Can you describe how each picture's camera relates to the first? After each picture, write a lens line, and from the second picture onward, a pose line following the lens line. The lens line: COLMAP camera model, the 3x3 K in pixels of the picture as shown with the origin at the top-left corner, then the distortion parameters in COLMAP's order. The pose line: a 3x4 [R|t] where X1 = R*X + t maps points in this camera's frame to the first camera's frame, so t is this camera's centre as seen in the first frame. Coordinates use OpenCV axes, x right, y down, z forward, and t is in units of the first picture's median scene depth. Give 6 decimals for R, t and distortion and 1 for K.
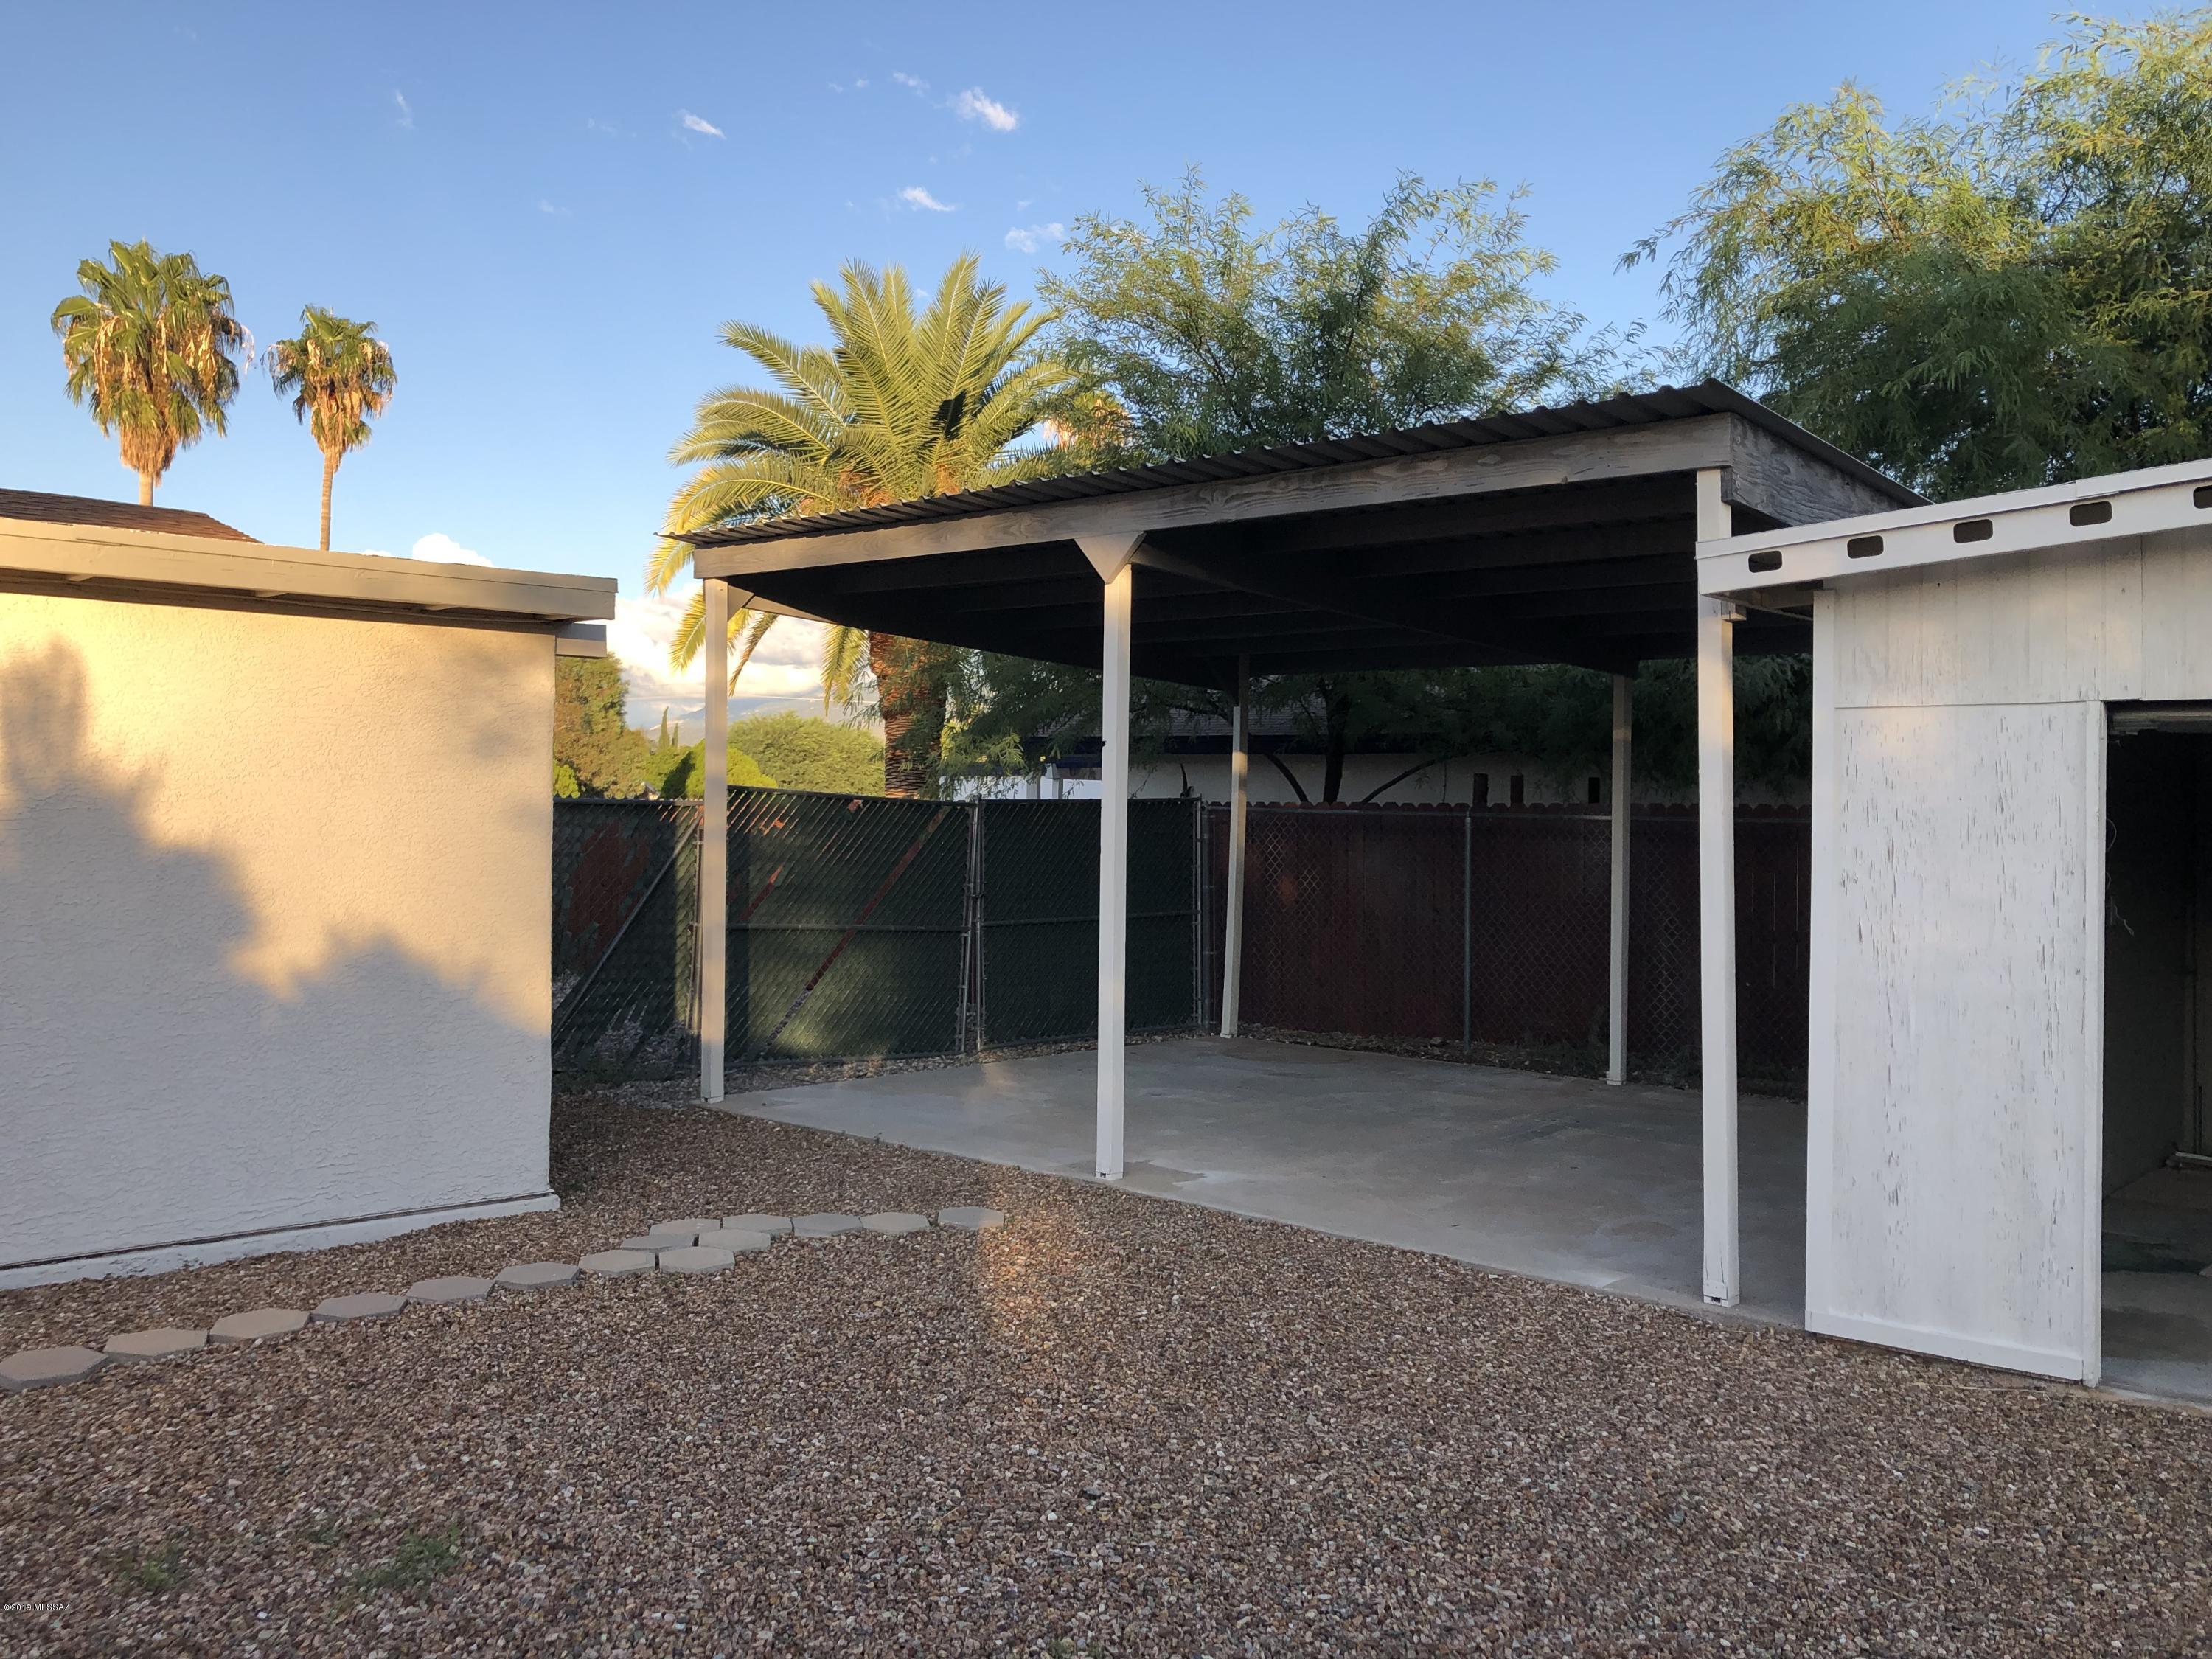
lens RADIAL K [[1792.8, 0, 1106.0], [0, 1792.8, 829.5], [0, 0, 1]] dist [0.045350, 0.006234]
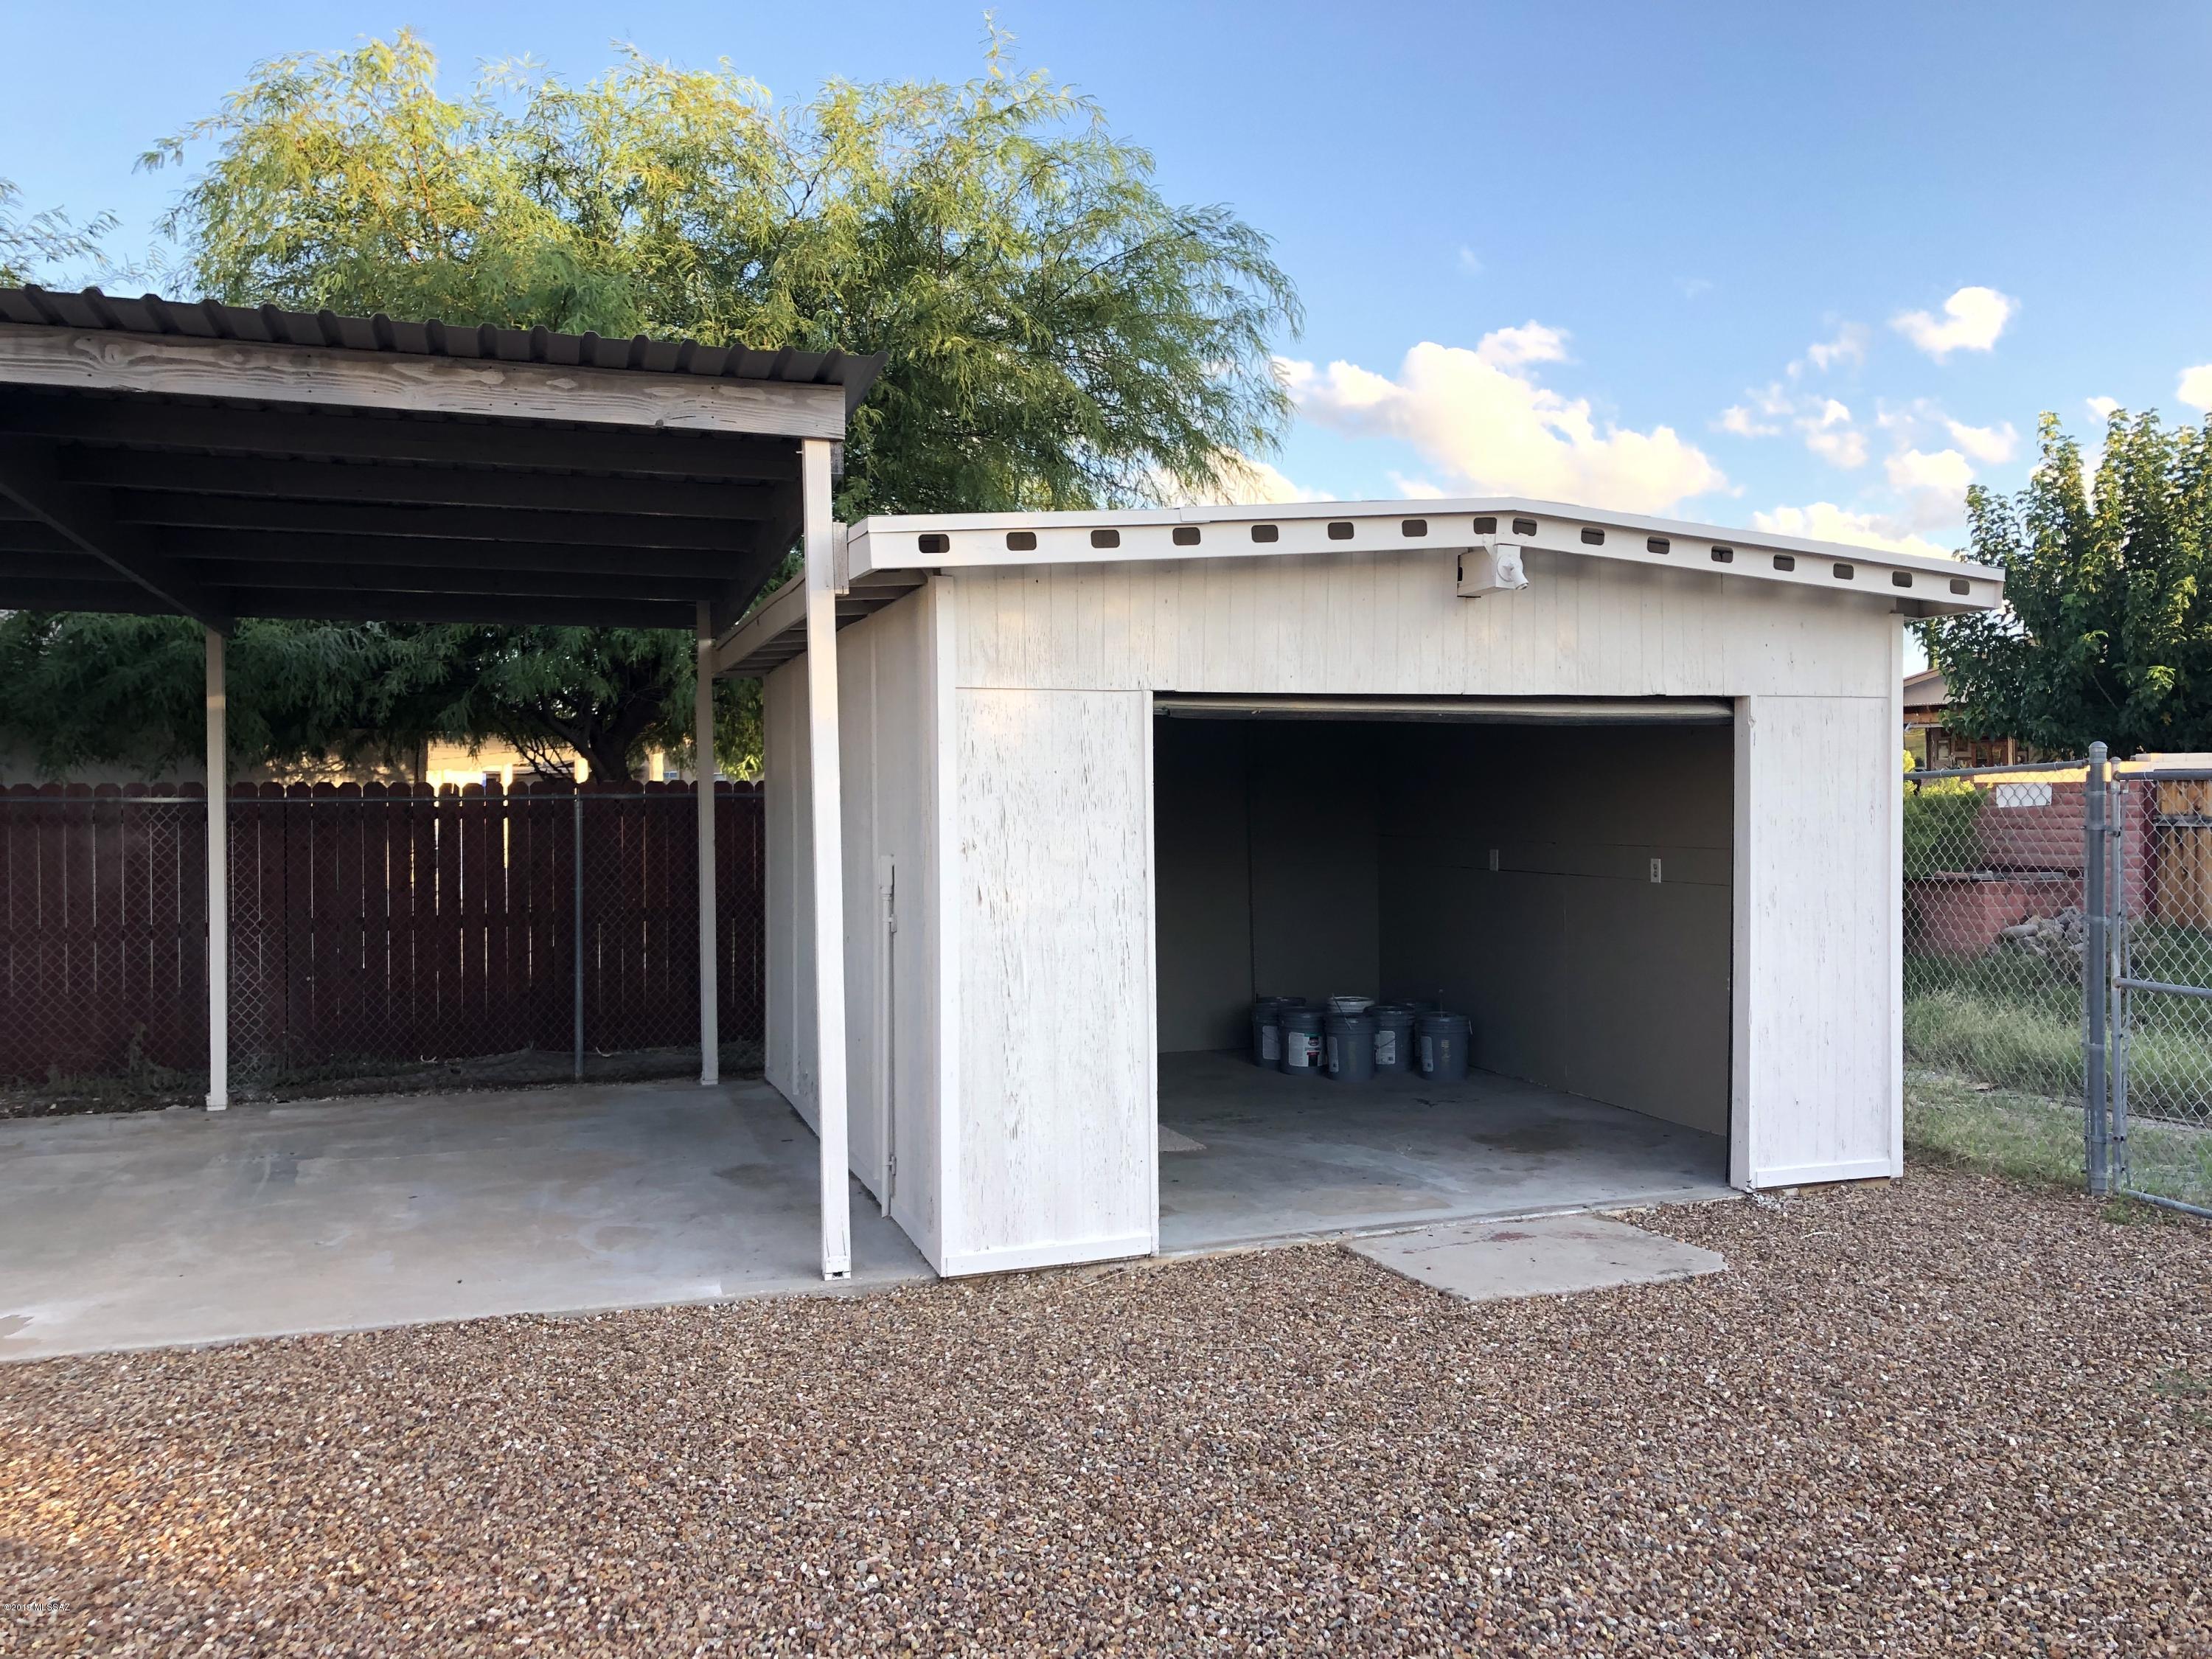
lens RADIAL K [[1800.7, 0, 1106.6], [0, 1800.7, 800.7], [0, 0, 1]] dist [0.086961, -0.073221]
pose [[0.527982, -0.017285, 0.849080, -0.464216], [0.020925, 0.999754, 0.007340, -0.005963], [-0.848998, 0.013892, 0.528214, 0.368145]]
